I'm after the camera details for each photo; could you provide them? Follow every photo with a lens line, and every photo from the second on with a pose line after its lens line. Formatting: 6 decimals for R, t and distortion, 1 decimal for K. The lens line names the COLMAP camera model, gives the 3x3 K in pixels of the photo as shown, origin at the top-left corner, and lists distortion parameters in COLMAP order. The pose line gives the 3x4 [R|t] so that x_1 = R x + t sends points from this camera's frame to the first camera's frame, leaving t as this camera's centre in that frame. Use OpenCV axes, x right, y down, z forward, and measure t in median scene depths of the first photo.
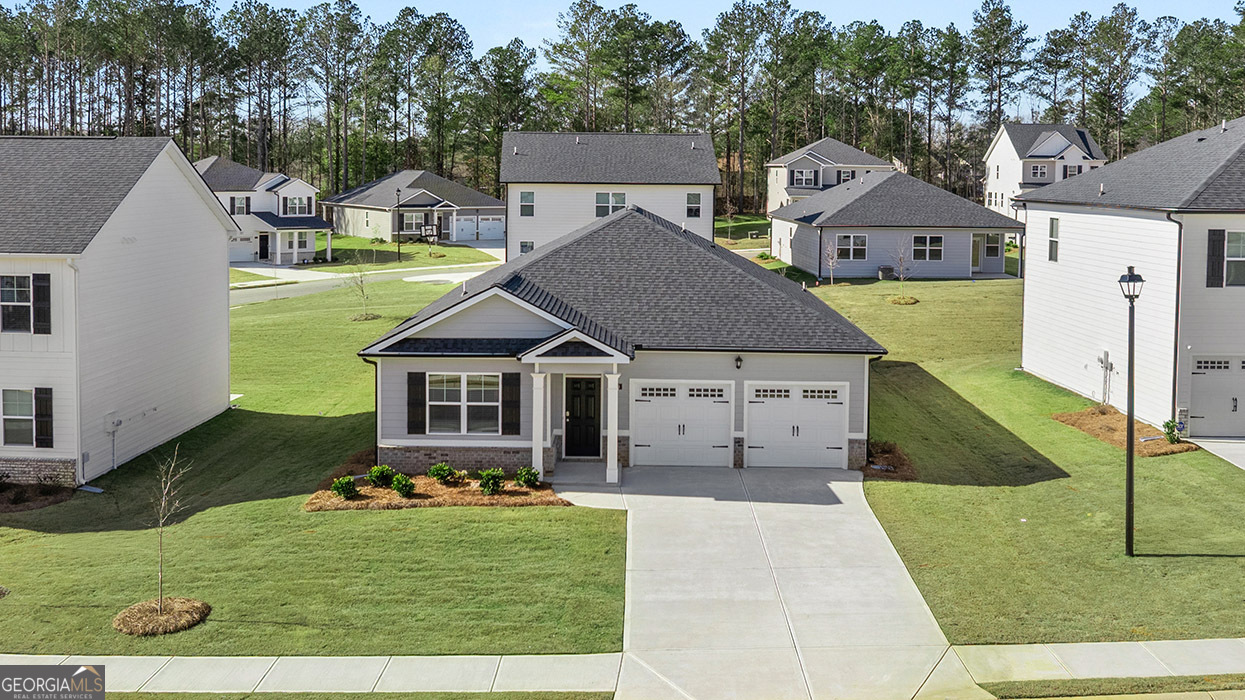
lens RADIAL K [[1342.6, 0, 617.2], [0, 1342.6, 243.9], [0, 0, 1]] dist [-0.006836, -0.014609]
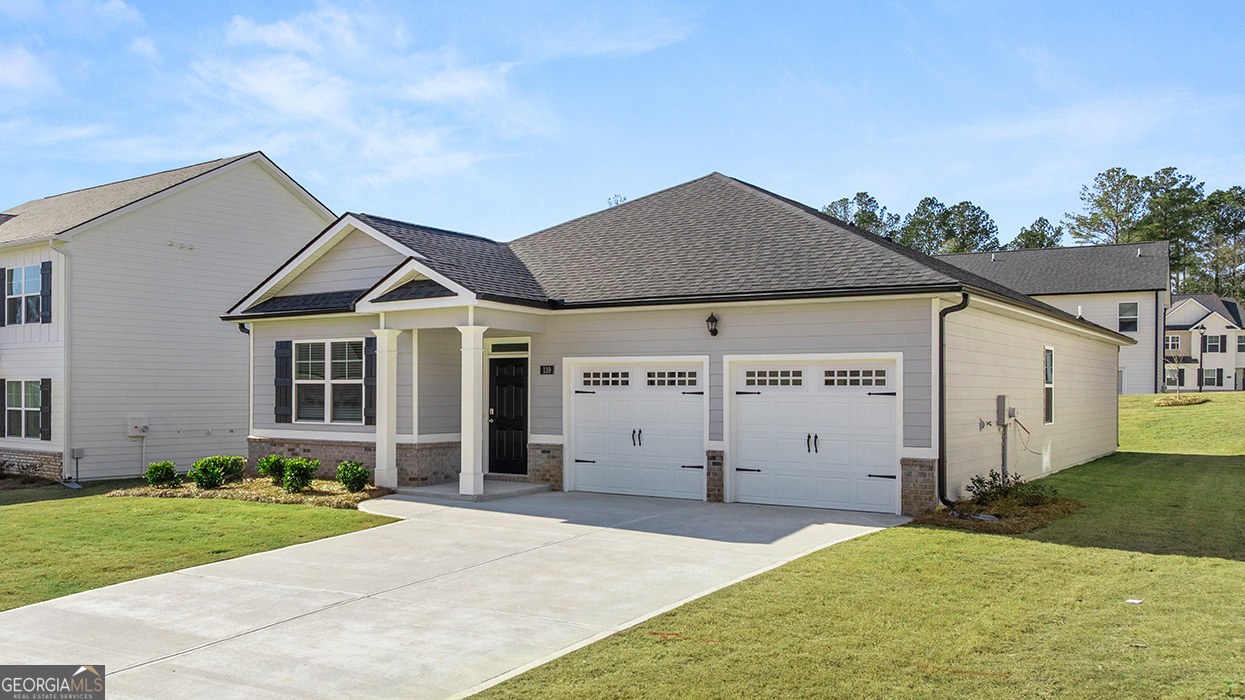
lens RADIAL K [[1065.5, 0, 486.7], [0, 1065.5, 390.1], [0, 0, 1]] dist [-0.010197, 0.003642]
pose [[0.808925, -0.006077, -0.587880, 0.300760], [-0.028426, 0.998373, -0.049436, 0.149817], [0.587224, 0.056701, 0.807436, 0.577277]]
